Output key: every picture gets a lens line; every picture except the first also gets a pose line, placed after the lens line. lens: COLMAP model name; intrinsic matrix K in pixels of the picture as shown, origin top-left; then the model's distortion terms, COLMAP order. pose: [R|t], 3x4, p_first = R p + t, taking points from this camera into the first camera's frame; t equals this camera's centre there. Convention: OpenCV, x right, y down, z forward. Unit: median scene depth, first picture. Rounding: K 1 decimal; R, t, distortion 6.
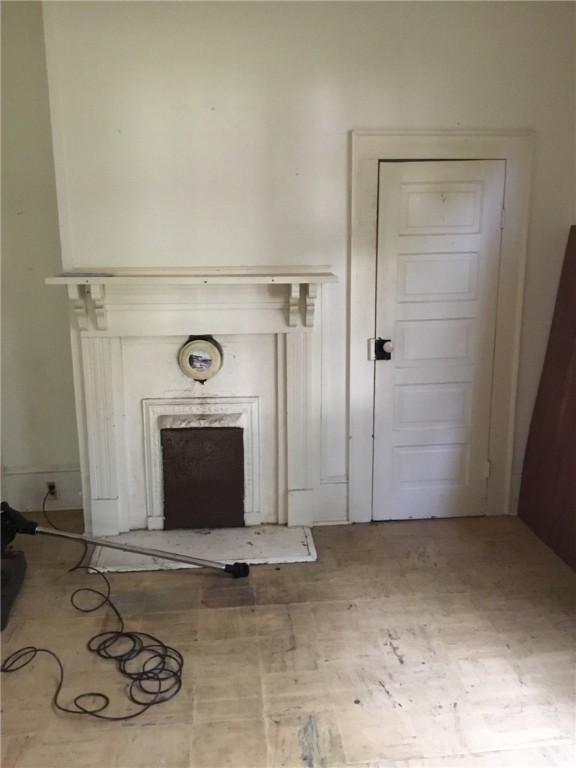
lens RADIAL K [[704.8, 0, 288.0], [0, 704.8, 384.0], [0, 0, 1]] dist [0.068691, 0.004241]
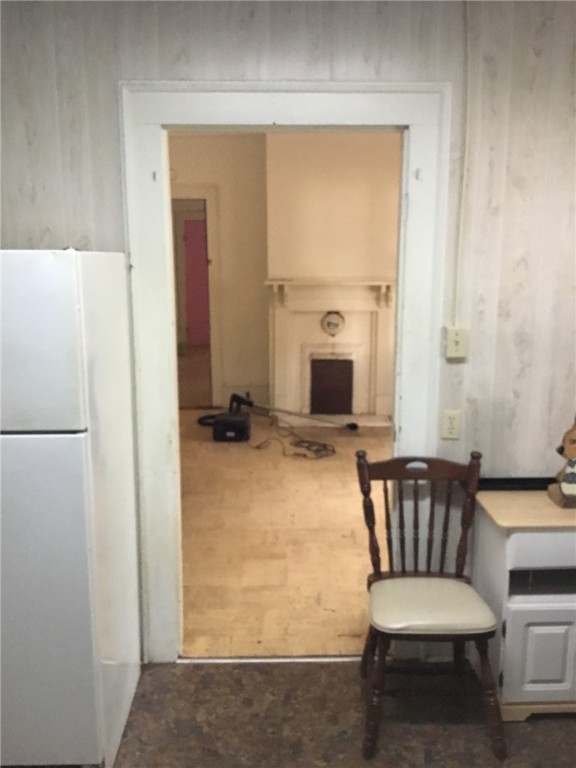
lens RADIAL K [[704.8, 0, 288.0], [0, 704.8, 384.0], [0, 0, 1]] dist [0.068691, 0.004241]
pose [[0.995380, 0.021337, -0.093608, -0.061490], [-0.021269, 0.999772, 0.001723, 0.129588], [0.093623, 0.000276, 0.995608, -0.942514]]
